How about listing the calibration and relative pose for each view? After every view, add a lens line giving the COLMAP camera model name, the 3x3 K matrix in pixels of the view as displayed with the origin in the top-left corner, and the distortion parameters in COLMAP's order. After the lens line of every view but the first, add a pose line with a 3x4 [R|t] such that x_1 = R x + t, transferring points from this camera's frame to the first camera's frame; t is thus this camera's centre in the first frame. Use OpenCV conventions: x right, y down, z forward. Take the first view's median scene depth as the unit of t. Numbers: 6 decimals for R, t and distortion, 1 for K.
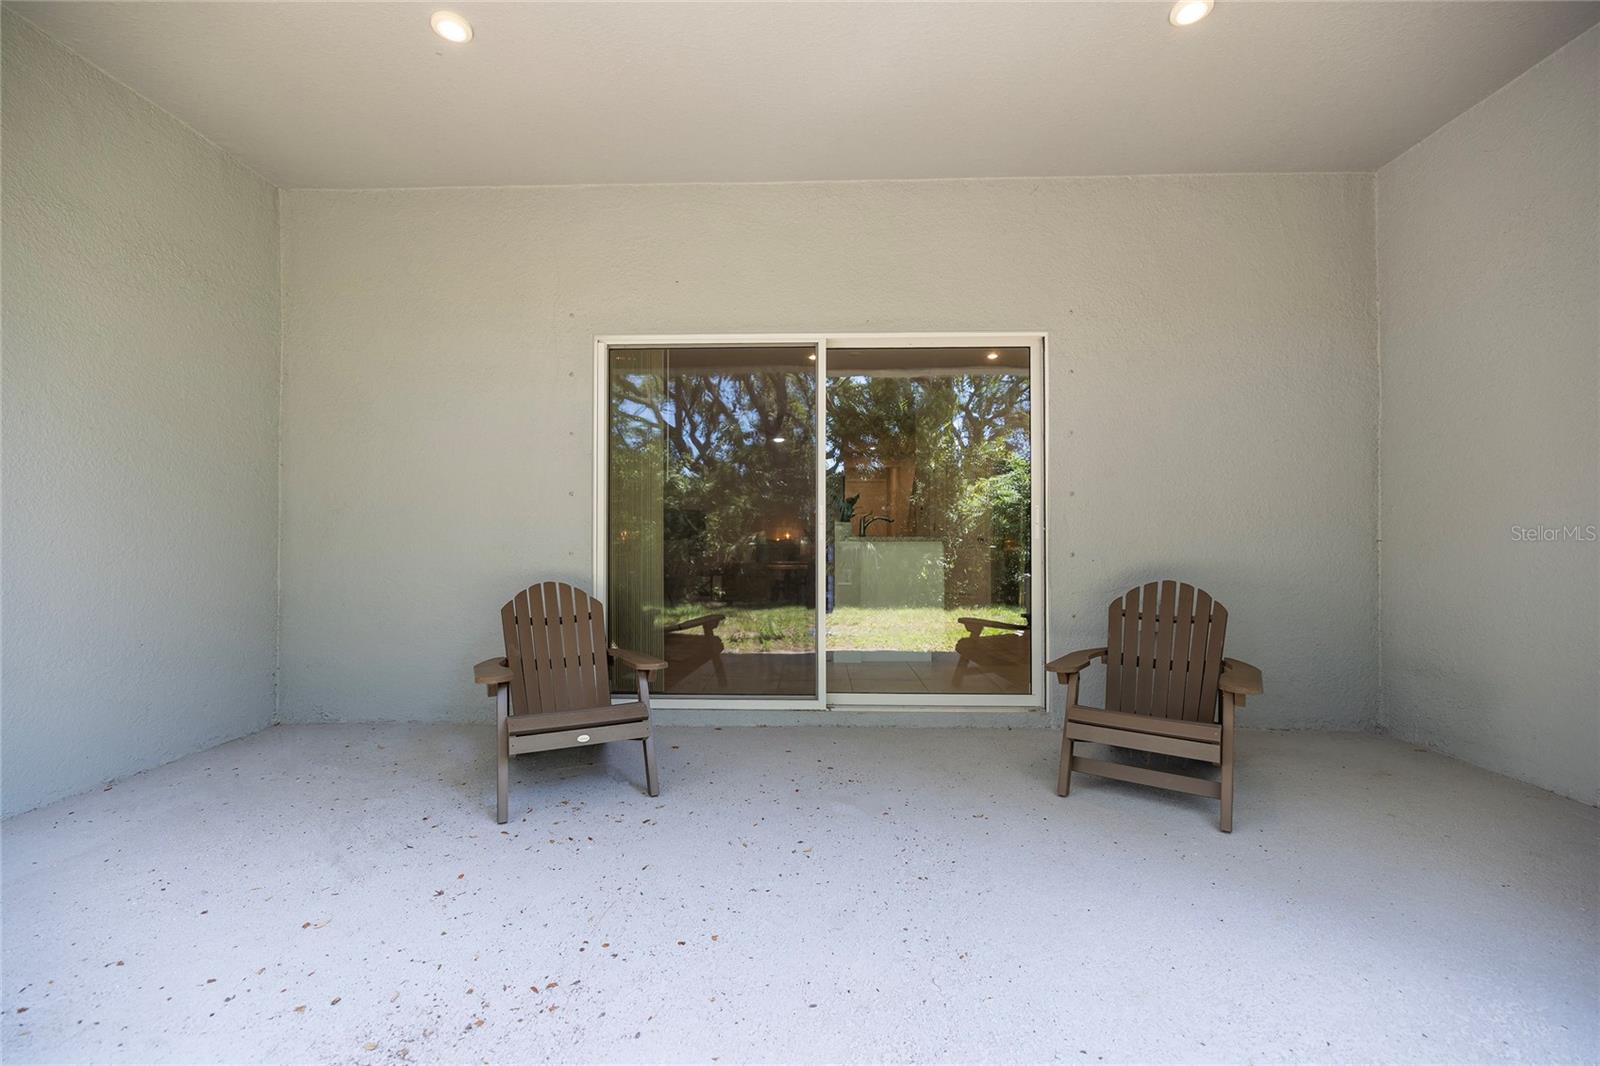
lens RADIAL K [[656.9, 0, 801.5], [0, 656.9, 537.8], [0, 0, 1]] dist [-0.000601, 0.000004]
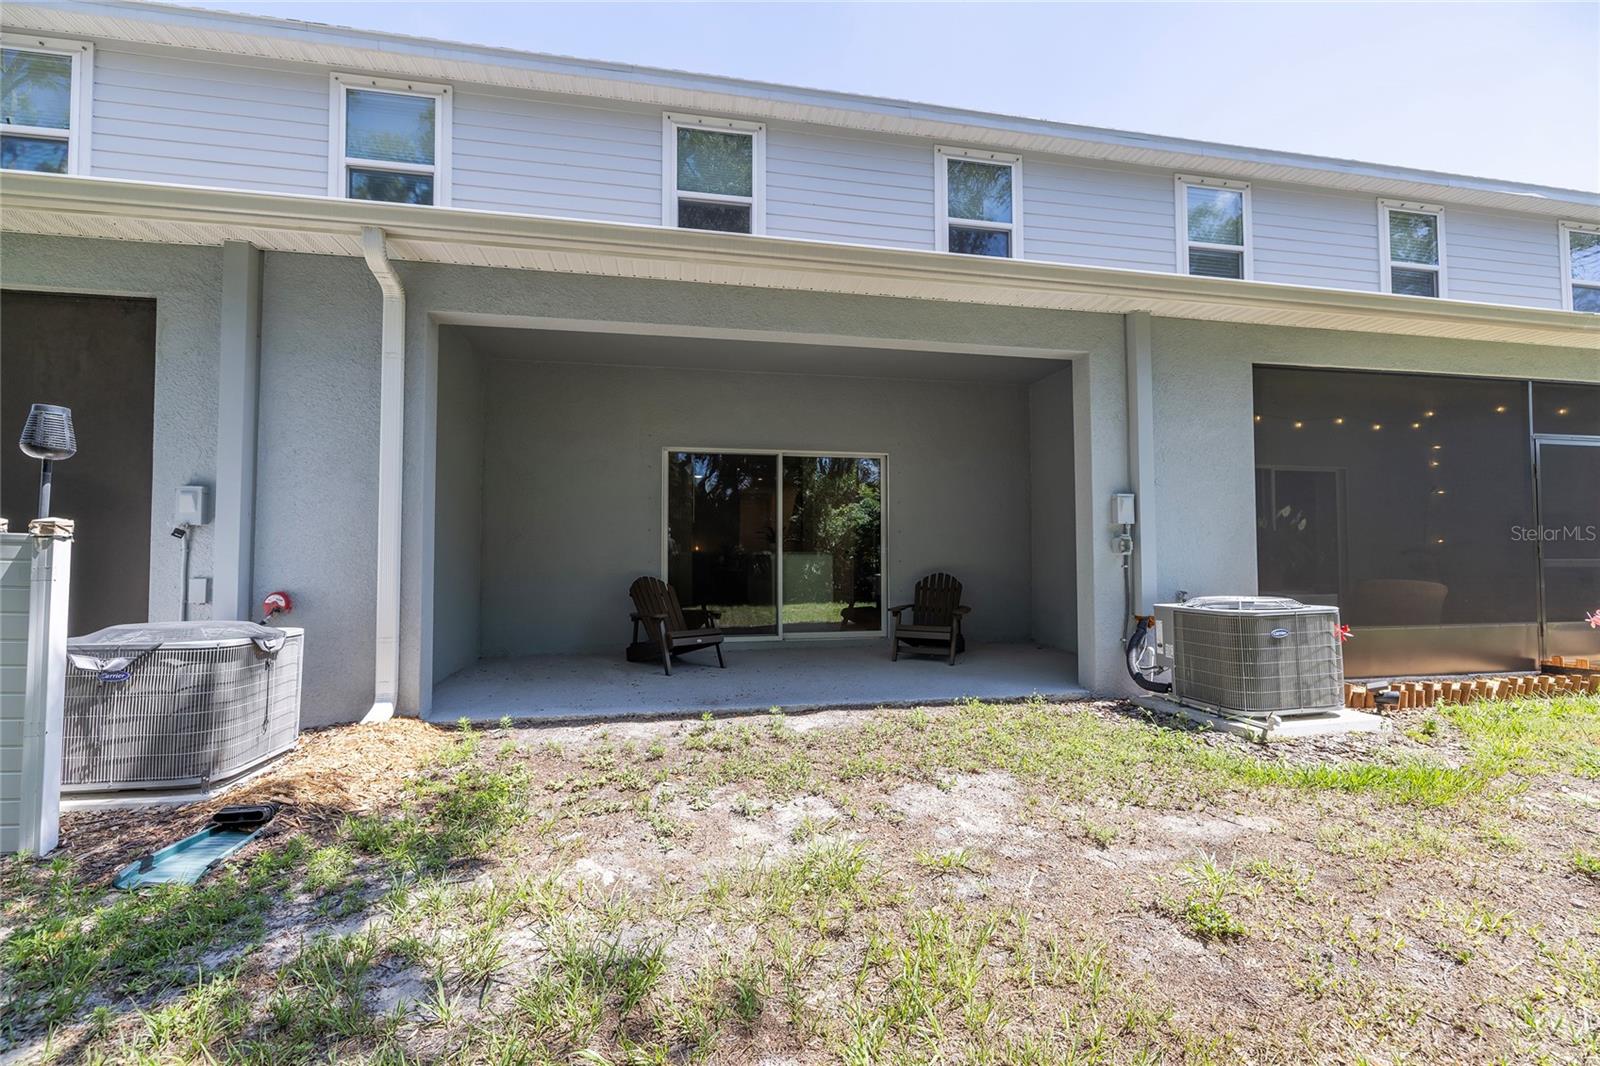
lens RADIAL K [[656.9, 0, 801.5], [0, 656.9, 537.8], [0, 0, 1]] dist [-0.000601, 0.000004]
pose [[0.976063, 0.002363, 0.217476, -0.342544], [0.000880, 0.999890, -0.014817, -0.018012], [-0.217487, 0.014654, 0.975953, -0.958548]]
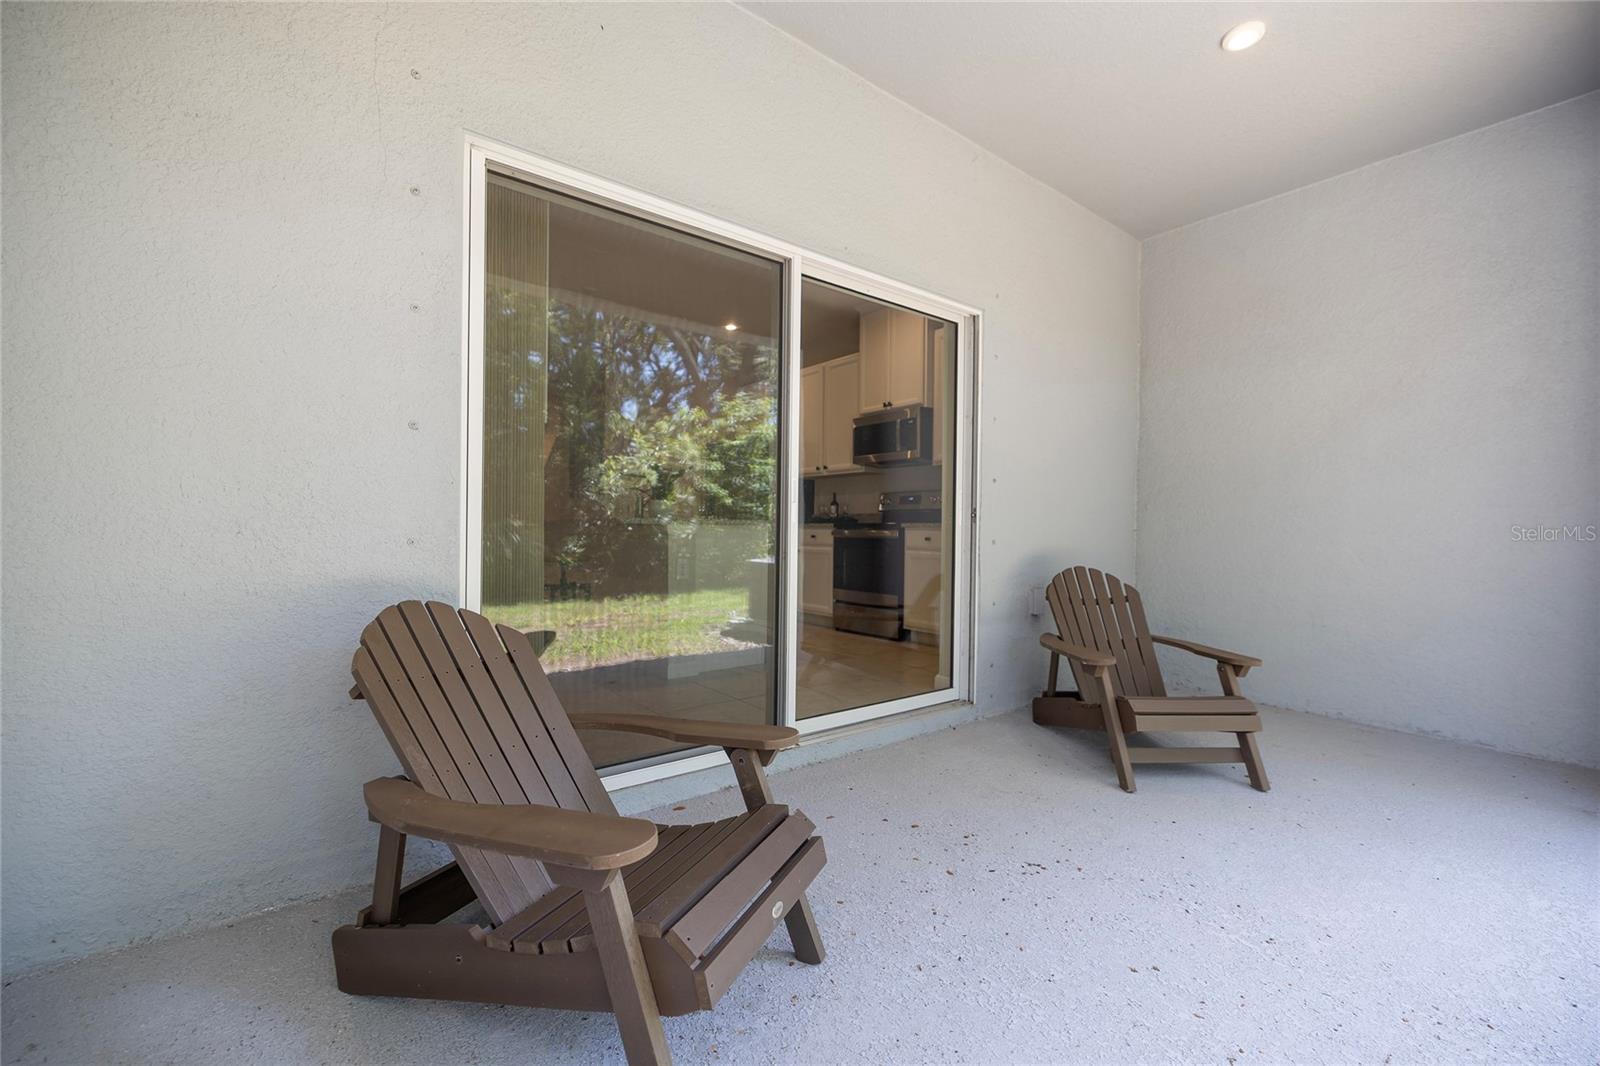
lens RADIAL K [[656.9, 0, 801.5], [0, 656.9, 537.8], [0, 0, 1]] dist [-0.000601, 0.000004]
pose [[0.782236, 0.001849, 0.622980, -0.433466], [-0.020512, 0.999530, 0.022789, 0.003233], [-0.622645, -0.030604, 0.781906, 0.404108]]
